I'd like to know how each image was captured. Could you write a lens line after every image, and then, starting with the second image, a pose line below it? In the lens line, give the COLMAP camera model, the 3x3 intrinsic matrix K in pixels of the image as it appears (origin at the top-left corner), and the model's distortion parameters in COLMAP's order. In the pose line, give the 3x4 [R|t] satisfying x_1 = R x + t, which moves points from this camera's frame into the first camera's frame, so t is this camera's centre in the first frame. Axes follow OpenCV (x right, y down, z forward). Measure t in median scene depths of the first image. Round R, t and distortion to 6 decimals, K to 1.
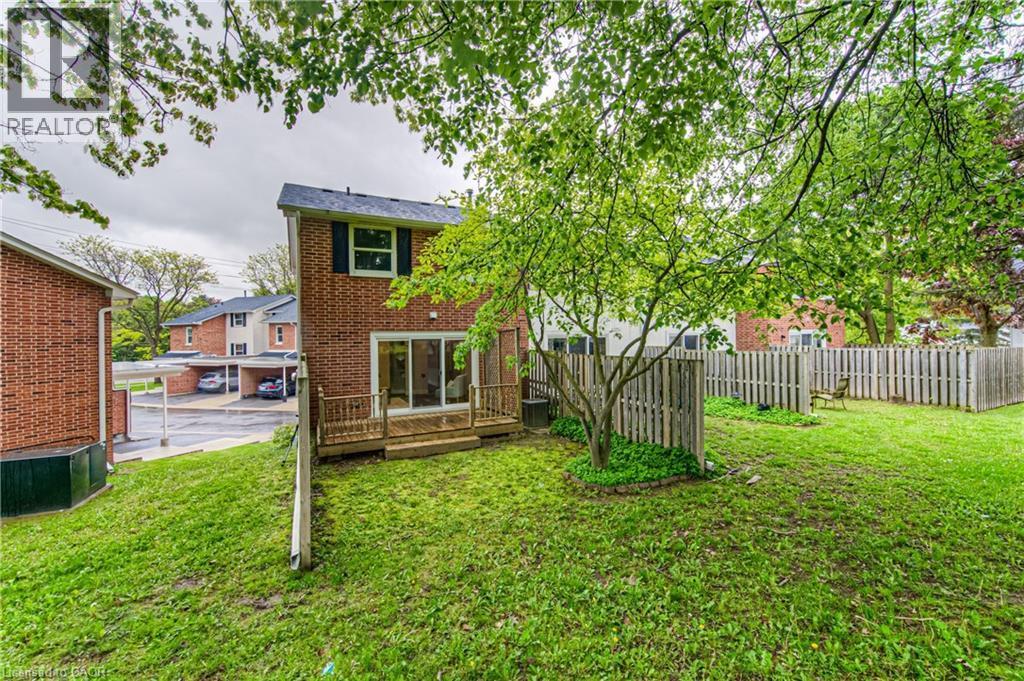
lens RADIAL K [[414.0, 0, 488.1], [0, 414.0, 321.5], [0, 0, 1]] dist [-0.001775, -0.000343]
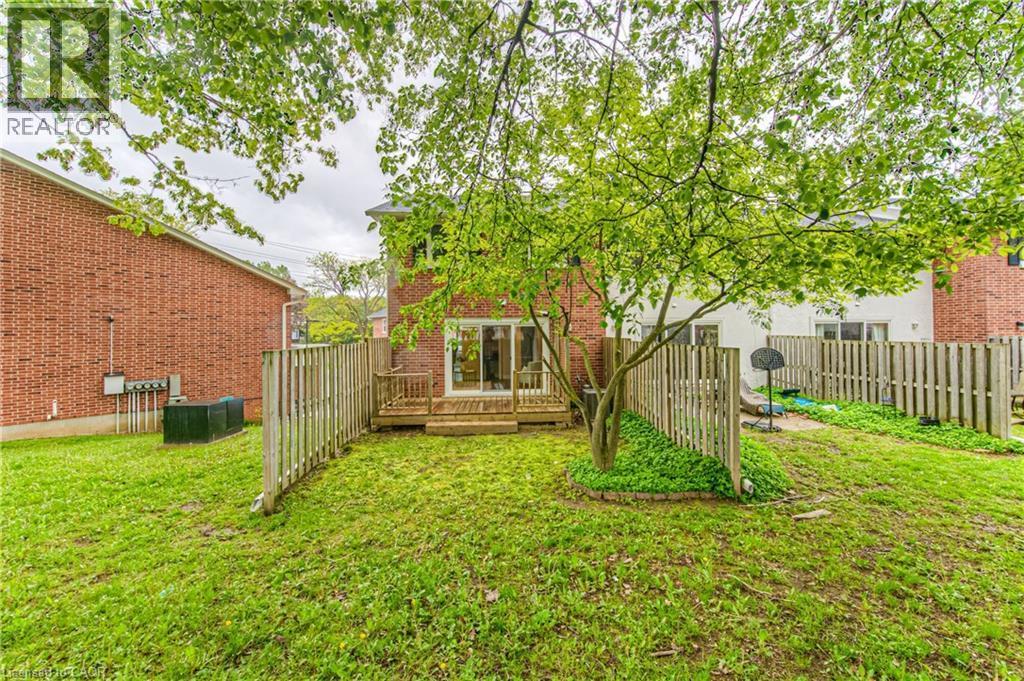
lens RADIAL K [[395.0, 0, 511.4], [0, 395.0, 318.4], [0, 0, 1]] dist [-0.003220, -0.000282]
pose [[0.920359, -0.007260, -0.391007, 0.291104], [0.010919, 0.999915, 0.007135, 0.020607], [0.390922, -0.010836, 0.920360, 0.112845]]
